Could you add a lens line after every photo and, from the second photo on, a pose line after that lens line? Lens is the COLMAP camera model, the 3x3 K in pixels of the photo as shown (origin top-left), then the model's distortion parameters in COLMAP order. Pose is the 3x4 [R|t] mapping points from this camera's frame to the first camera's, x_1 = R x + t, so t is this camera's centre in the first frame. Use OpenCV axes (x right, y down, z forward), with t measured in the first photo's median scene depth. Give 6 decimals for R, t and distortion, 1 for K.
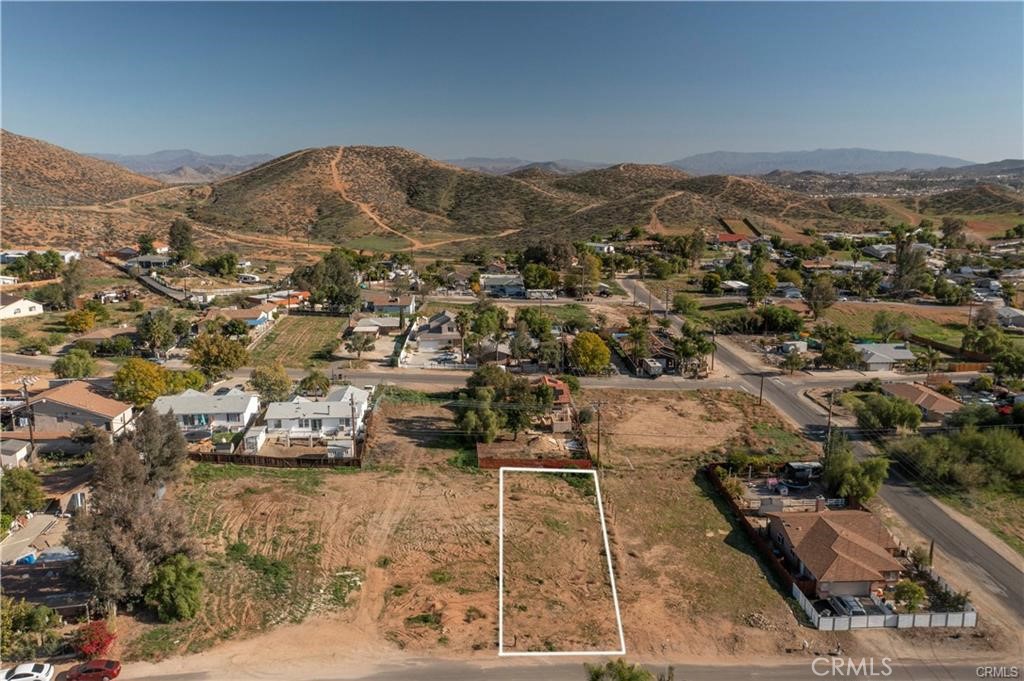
lens RADIAL K [[818.4, 0, 505.9], [0, 818.4, 339.9], [0, 0, 1]] dist [-0.007006, 0.006733]
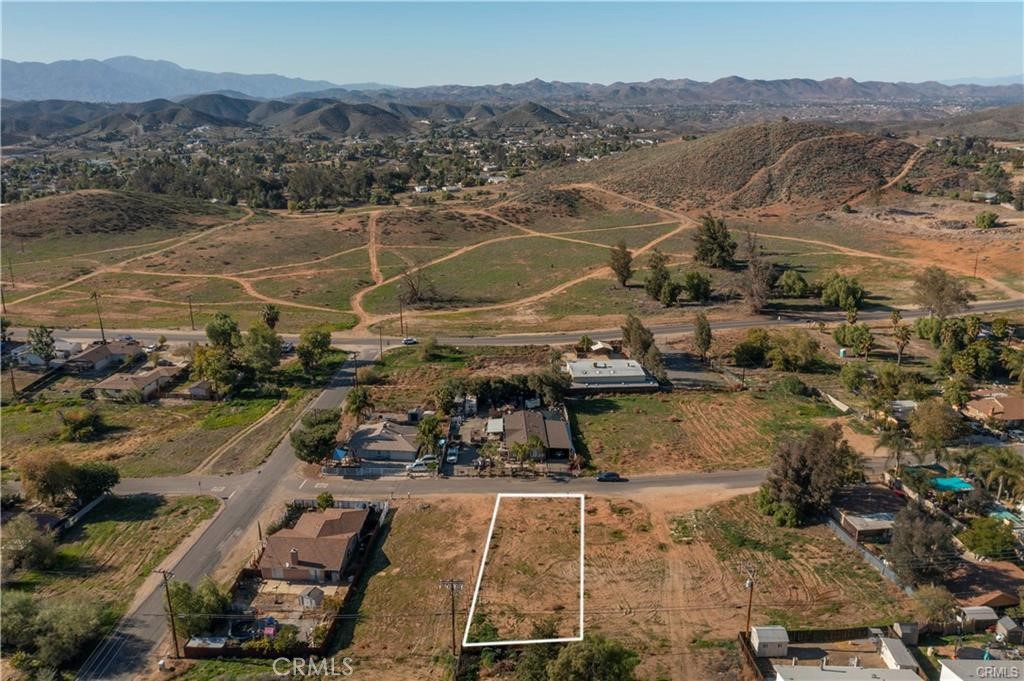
lens RADIAL K [[818.4, 0, 511.4], [0, 818.4, 342.5], [0, 0, 1]] dist [-0.007006, 0.006733]
pose [[-0.995775, -0.017347, 0.090170, -0.019550], [0.027627, 0.879889, 0.474375, -0.712315], [-0.087569, 0.474862, -0.875693, 2.186850]]
